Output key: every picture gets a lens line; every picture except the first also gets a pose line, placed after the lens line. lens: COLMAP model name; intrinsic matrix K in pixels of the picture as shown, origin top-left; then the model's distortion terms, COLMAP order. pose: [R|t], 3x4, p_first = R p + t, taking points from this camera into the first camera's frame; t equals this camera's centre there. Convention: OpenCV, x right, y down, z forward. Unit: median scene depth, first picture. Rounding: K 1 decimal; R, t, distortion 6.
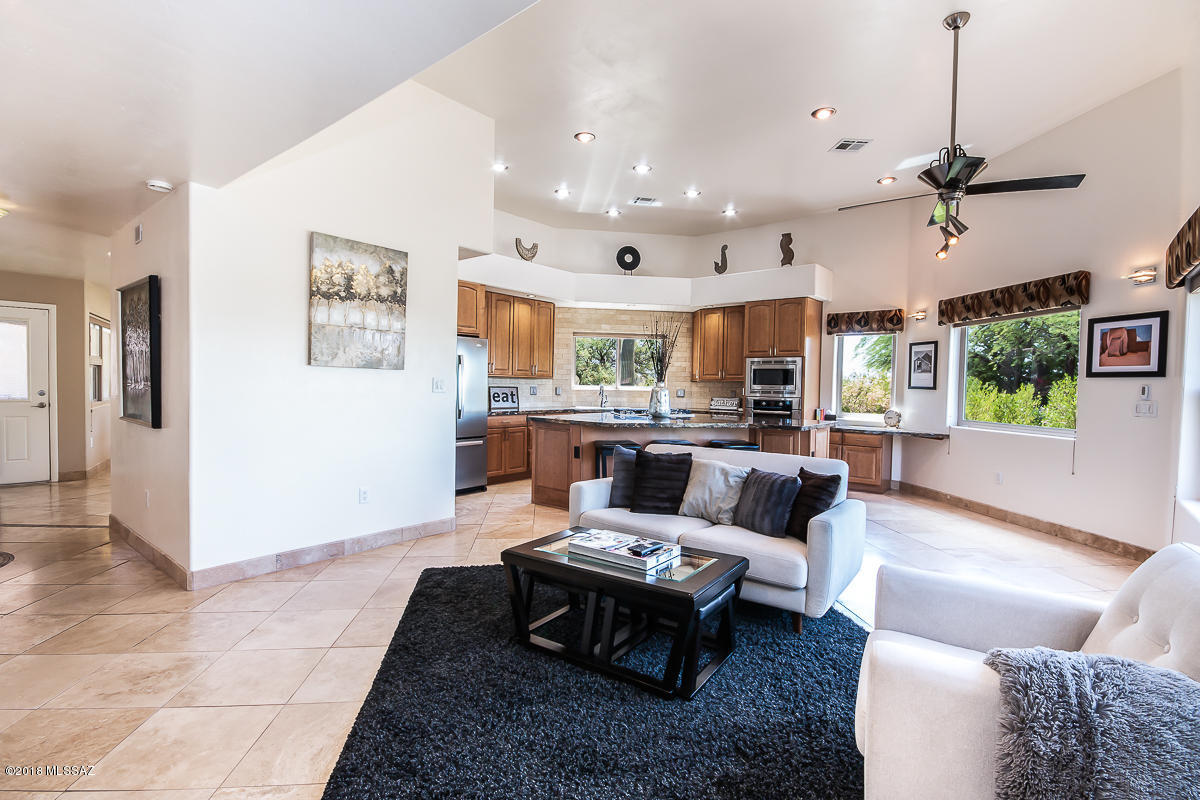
lens RADIAL K [[549.6, 0, 594.0], [0, 549.6, 402.4], [0, 0, 1]] dist [-0.000116, -0.007010]
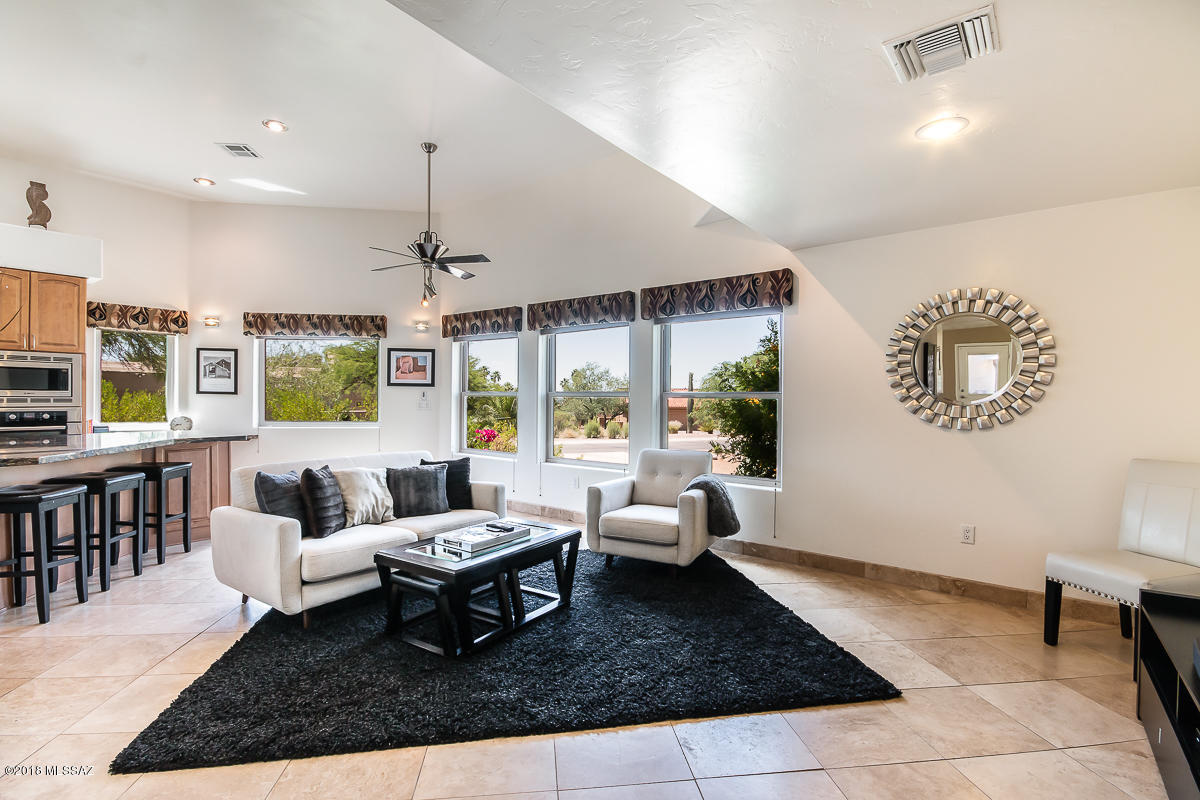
lens RADIAL K [[549.6, 0, 604.1], [0, 549.6, 401.2], [0, 0, 1]] dist [-0.000116, -0.007010]
pose [[-0.021773, -0.022417, 0.999512, -0.407550], [0.024887, 0.999427, 0.022957, -0.015096], [-0.999453, 0.025375, -0.021202, 0.276347]]
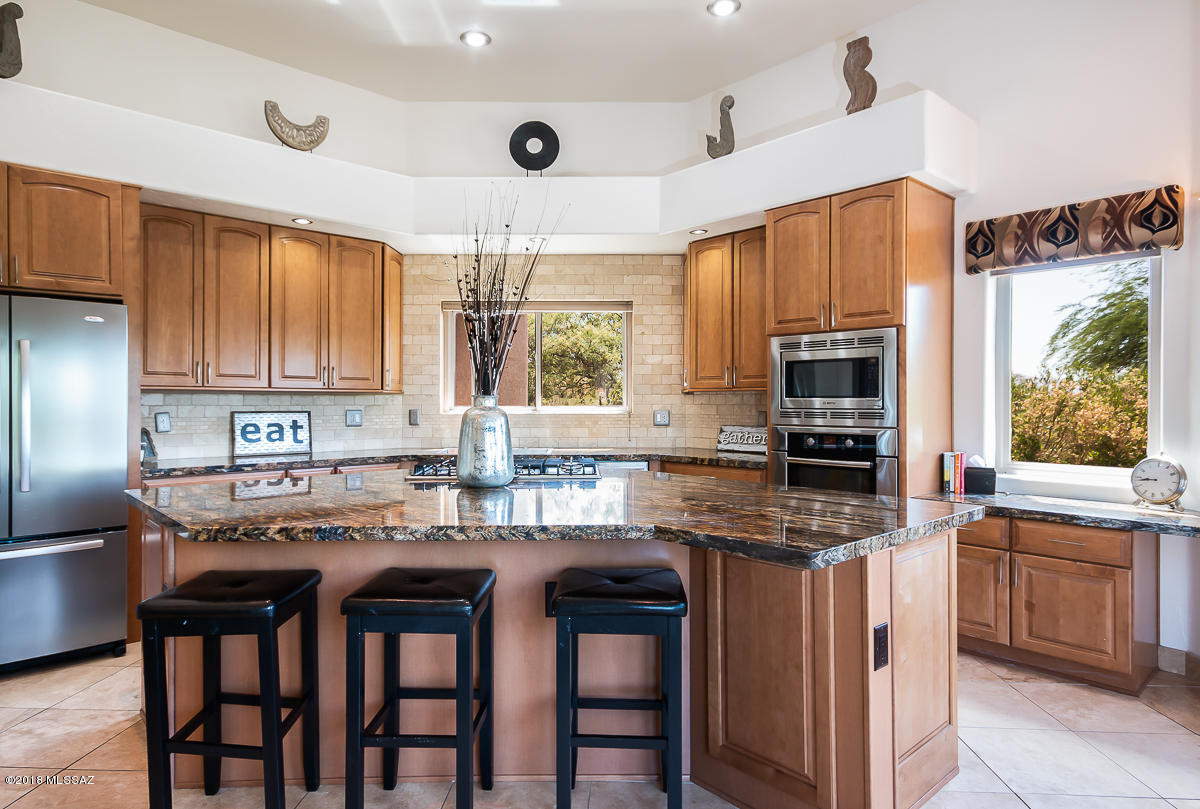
lens RADIAL K [[681.6, 0, 587.4], [0, 681.6, 406.0], [0, 0, 1]] dist [0.004296, 0.003517]
pose [[0.988464, -0.016774, -0.150524, 0.225609], [0.012734, 0.999533, -0.027763, -0.013289], [0.150920, 0.025526, 0.988216, 0.467623]]
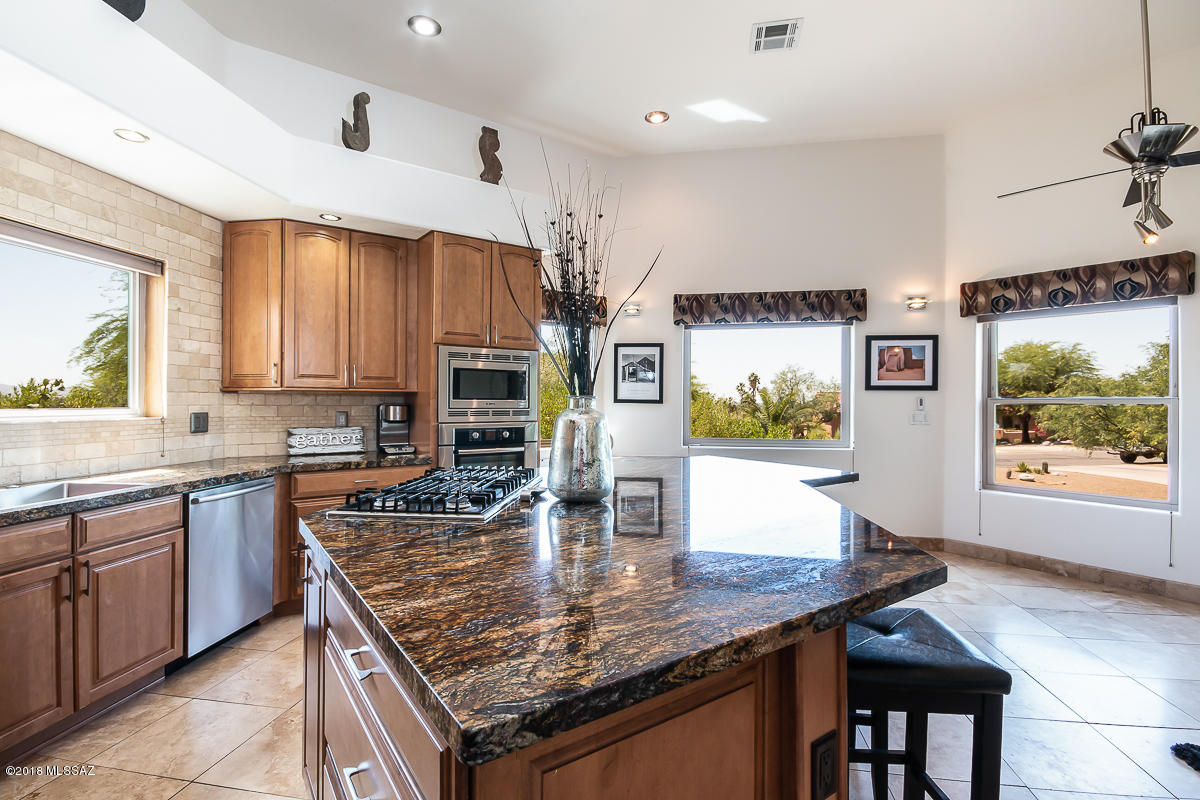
lens RADIAL K [[549.6, 0, 605.3], [0, 549.6, 399.2], [0, 0, 1]] dist [-0.000116, -0.007010]
pose [[0.270860, -0.011119, 0.962554, -0.164088], [0.032075, 0.999482, 0.002520, -0.030313], [-0.962084, 0.030191, 0.271077, 0.765336]]
